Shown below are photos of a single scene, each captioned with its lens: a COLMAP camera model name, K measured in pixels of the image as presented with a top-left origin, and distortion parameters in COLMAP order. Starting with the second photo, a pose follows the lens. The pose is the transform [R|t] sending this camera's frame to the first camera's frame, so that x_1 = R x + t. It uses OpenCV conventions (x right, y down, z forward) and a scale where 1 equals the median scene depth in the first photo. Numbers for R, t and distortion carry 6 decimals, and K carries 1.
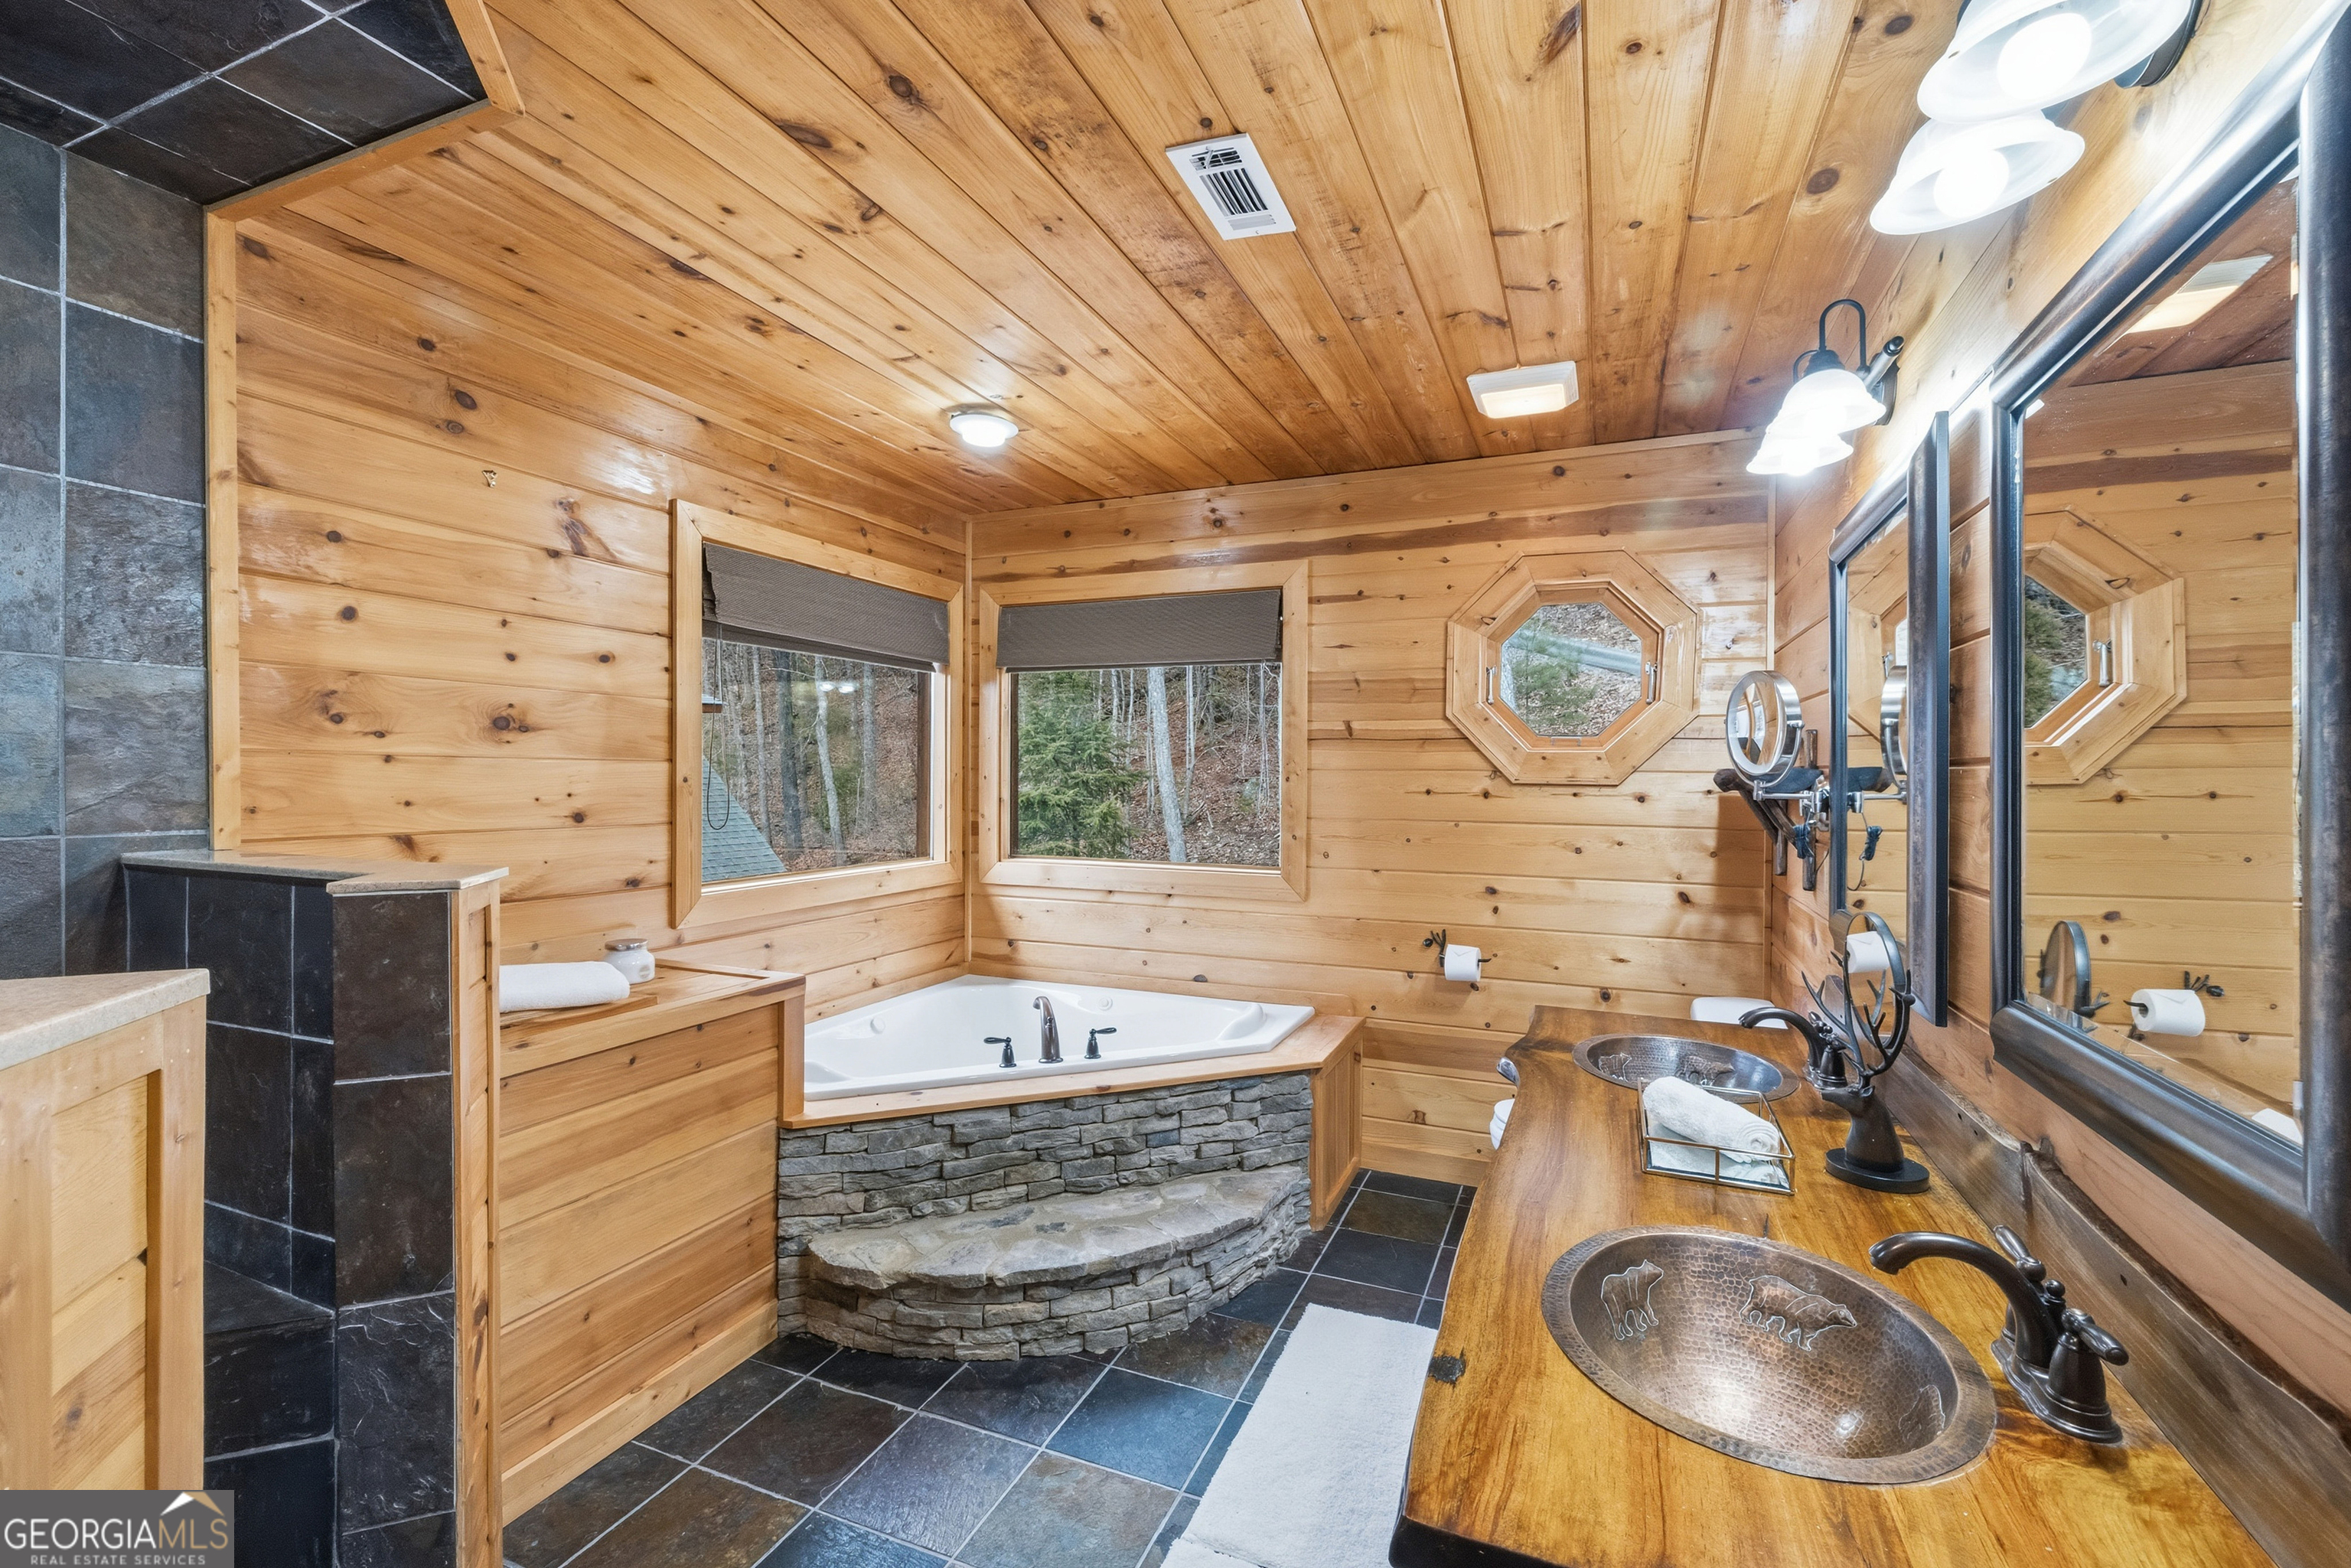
lens RADIAL K [[989.5, 0, 1180.3], [0, 989.5, 777.7], [0, 0, 1]] dist [0.000975, -0.000606]
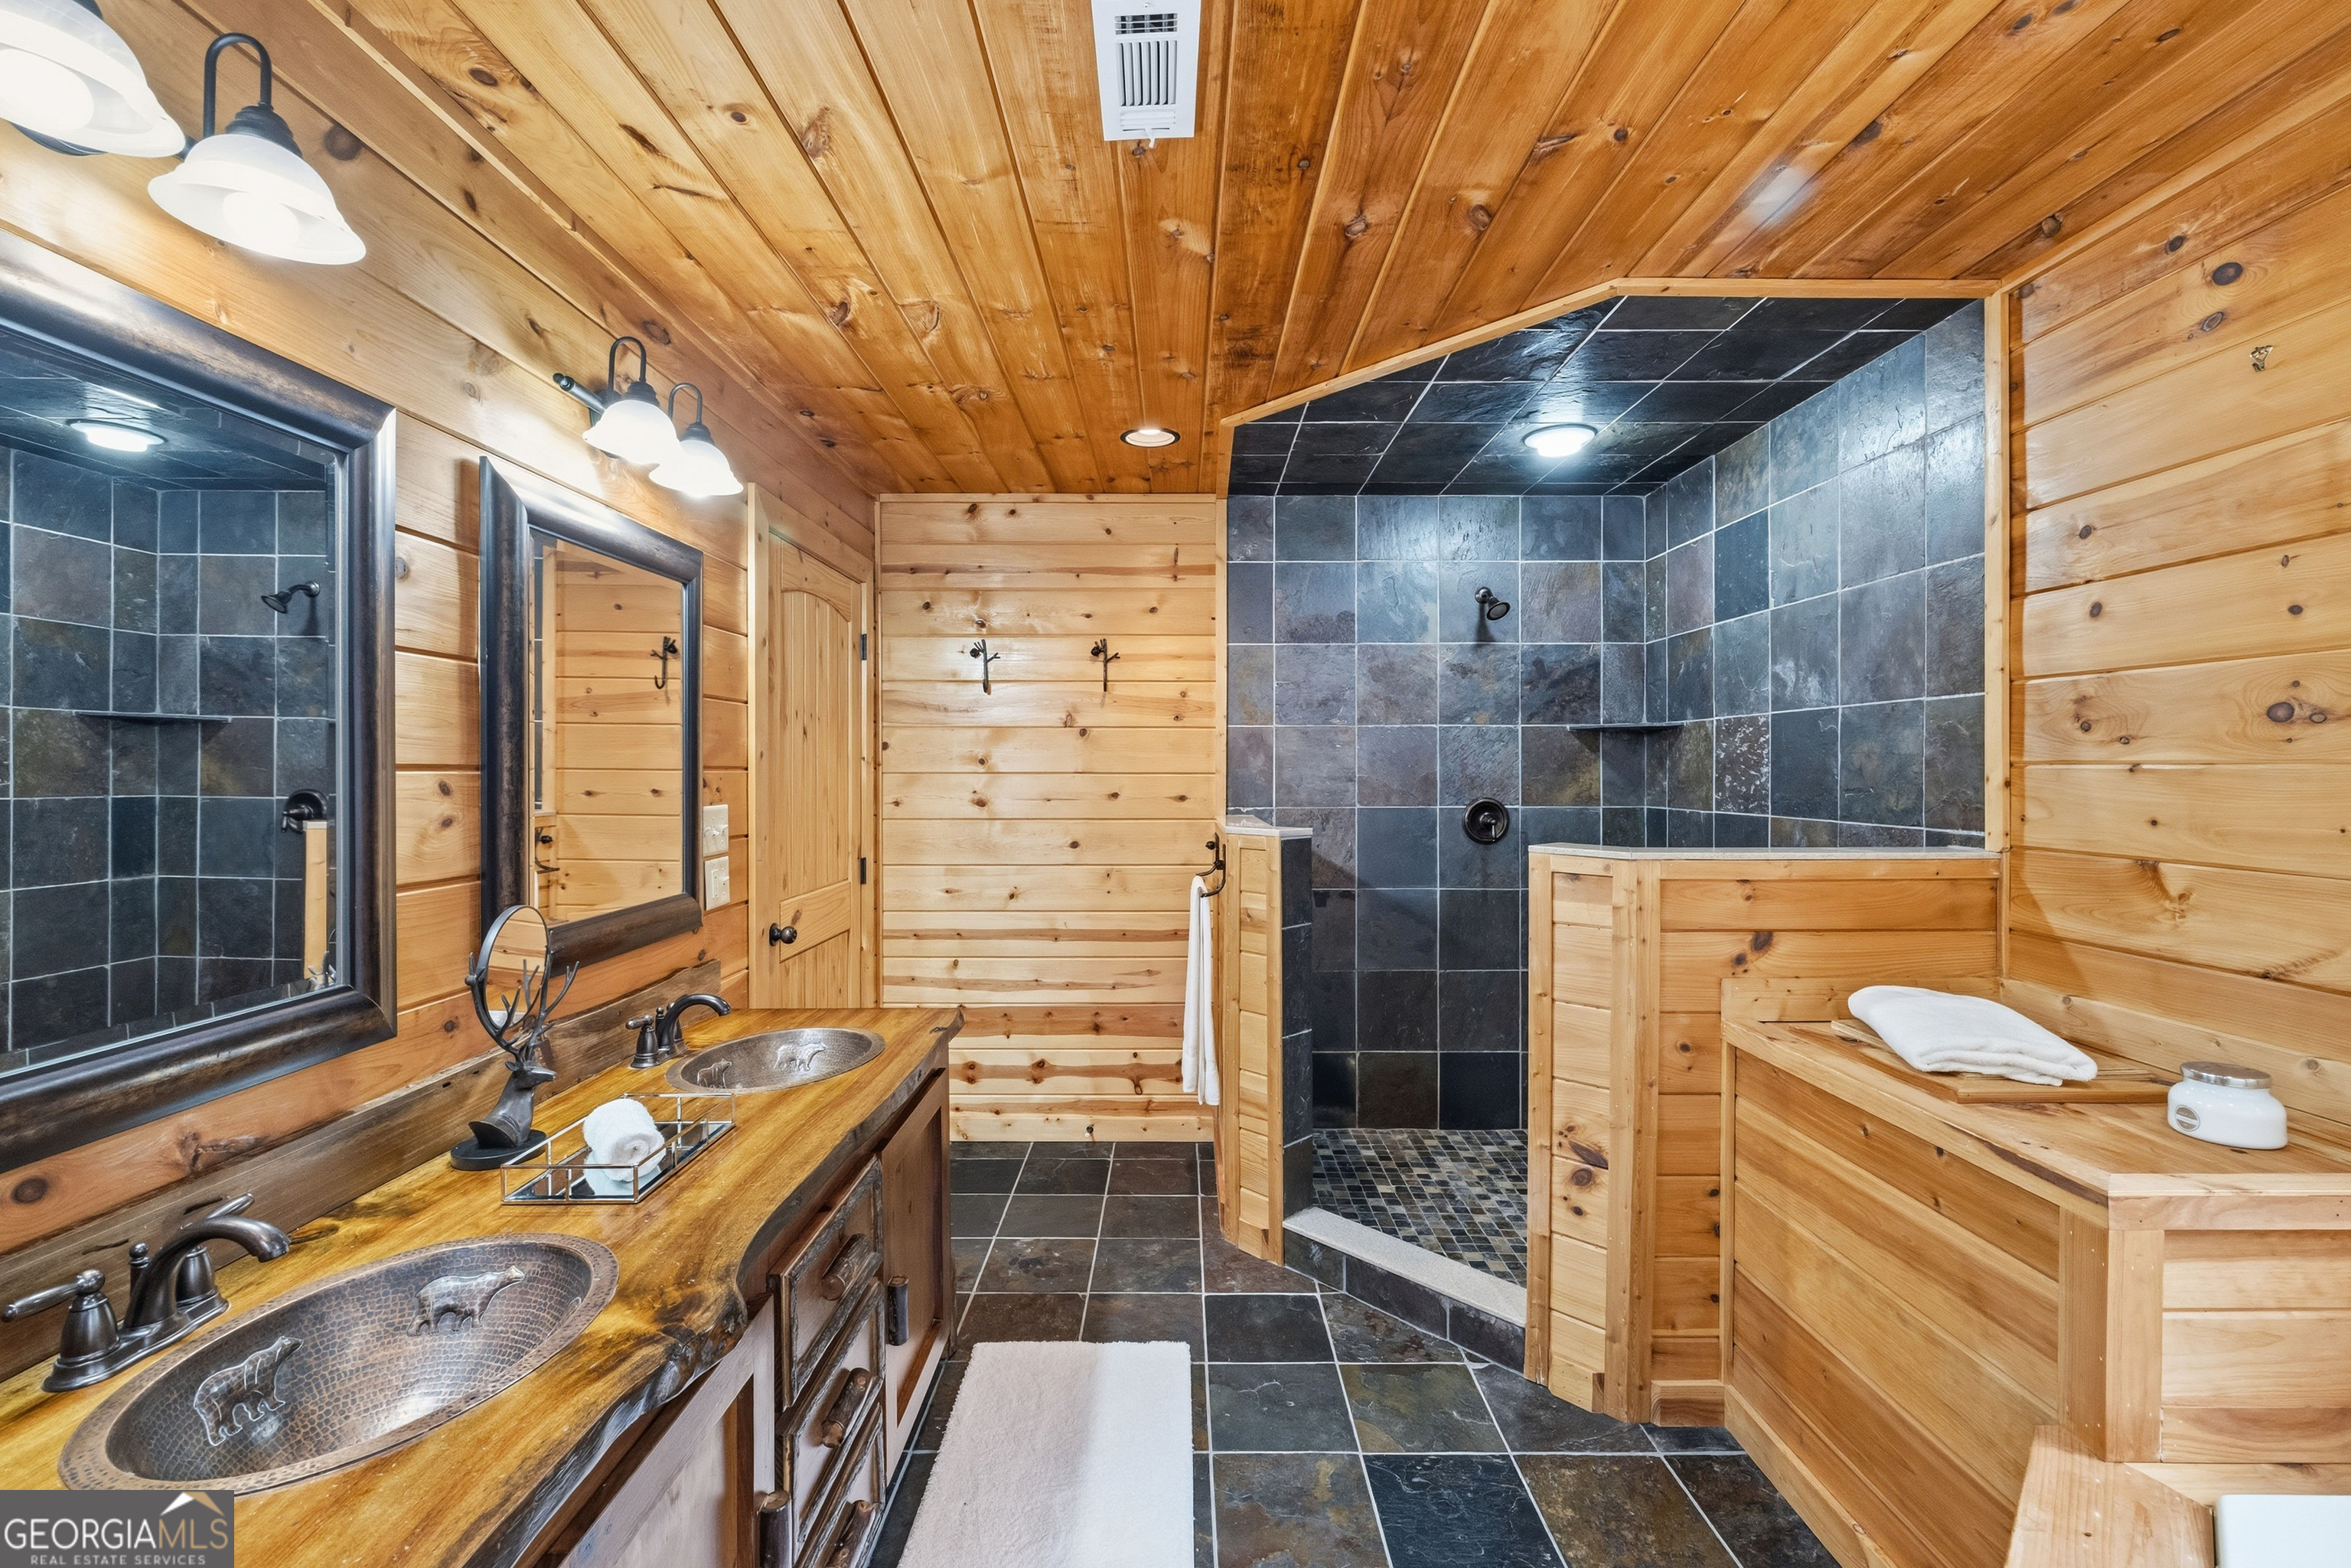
lens RADIAL K [[989.5, 0, 1177.1], [0, 989.5, 772.6], [0, 0, 1]] dist [0.000975, -0.000606]
pose [[-0.920851, 0.001425, -0.389913, 0.293383], [-0.000304, 0.999990, 0.004374, -0.019485], [0.389916, 0.004146, -0.920841, 1.477041]]
